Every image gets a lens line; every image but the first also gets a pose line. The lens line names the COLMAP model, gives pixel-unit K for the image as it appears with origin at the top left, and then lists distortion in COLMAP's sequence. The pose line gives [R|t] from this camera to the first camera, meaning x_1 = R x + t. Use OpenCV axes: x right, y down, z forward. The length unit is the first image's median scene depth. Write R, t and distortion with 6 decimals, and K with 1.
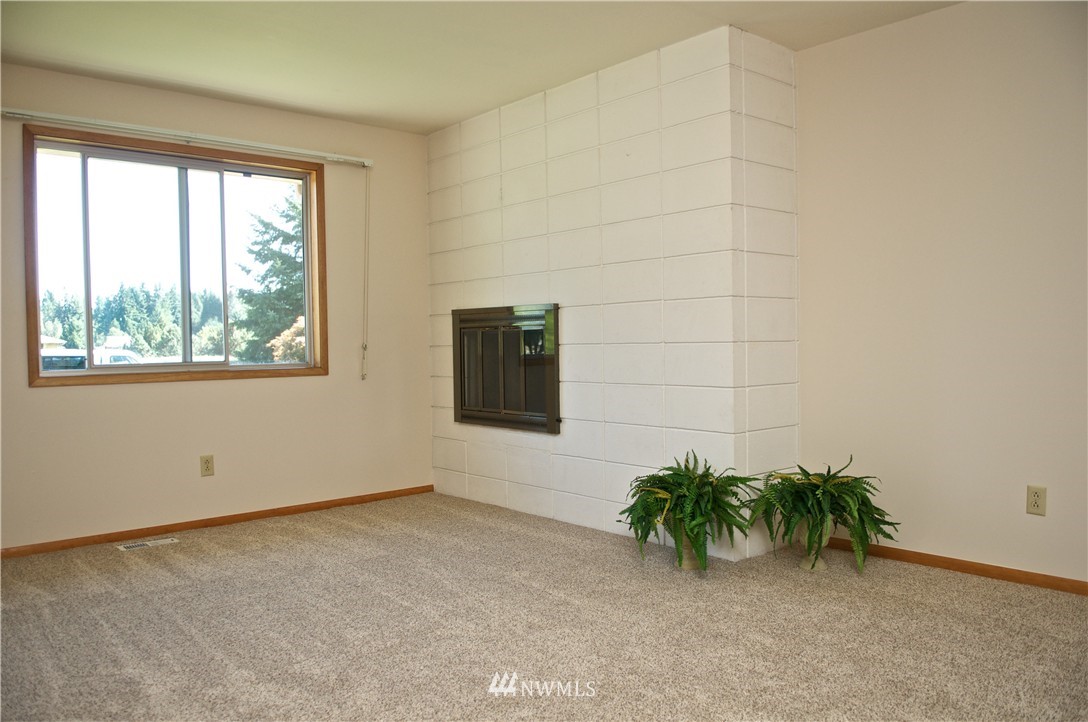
lens RADIAL K [[809.3, 0, 546.9], [0, 809.3, 357.5], [0, 0, 1]] dist [-0.028648, -0.023705]
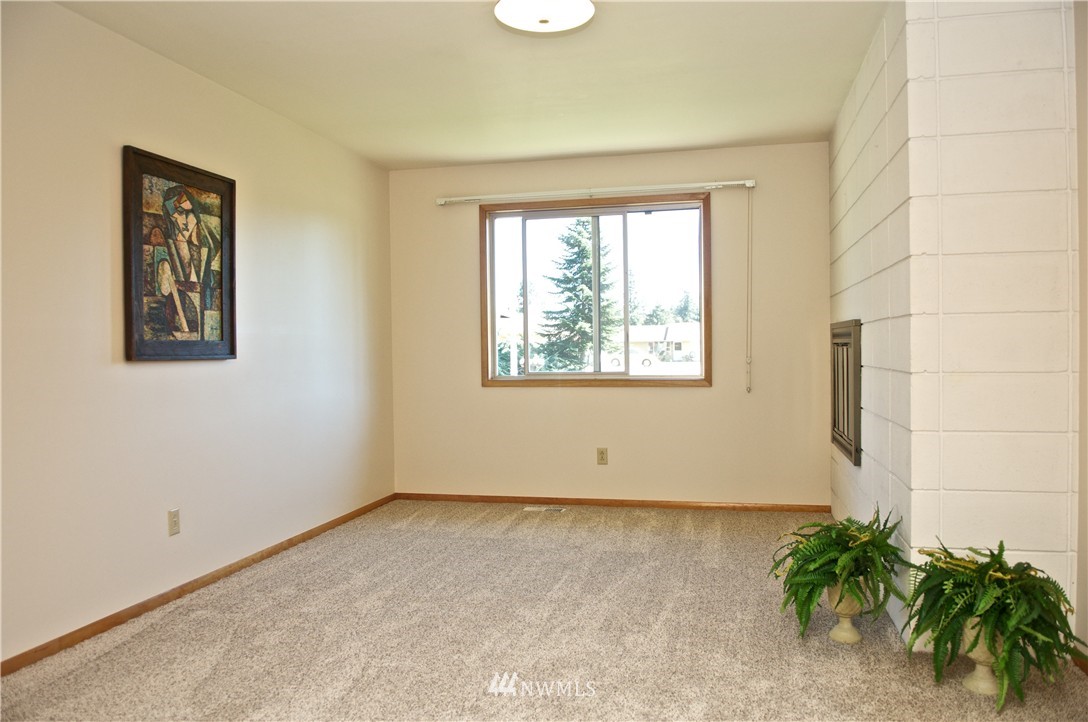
lens RADIAL K [[809.3, 0, 543.3], [0, 809.3, 360.0], [0, 0, 1]] dist [-0.028648, -0.023705]
pose [[0.580920, 0.020808, -0.813695, 0.533706], [-0.015067, 0.999777, 0.014810, -0.030105], [0.813821, 0.003657, 0.581104, 0.207338]]
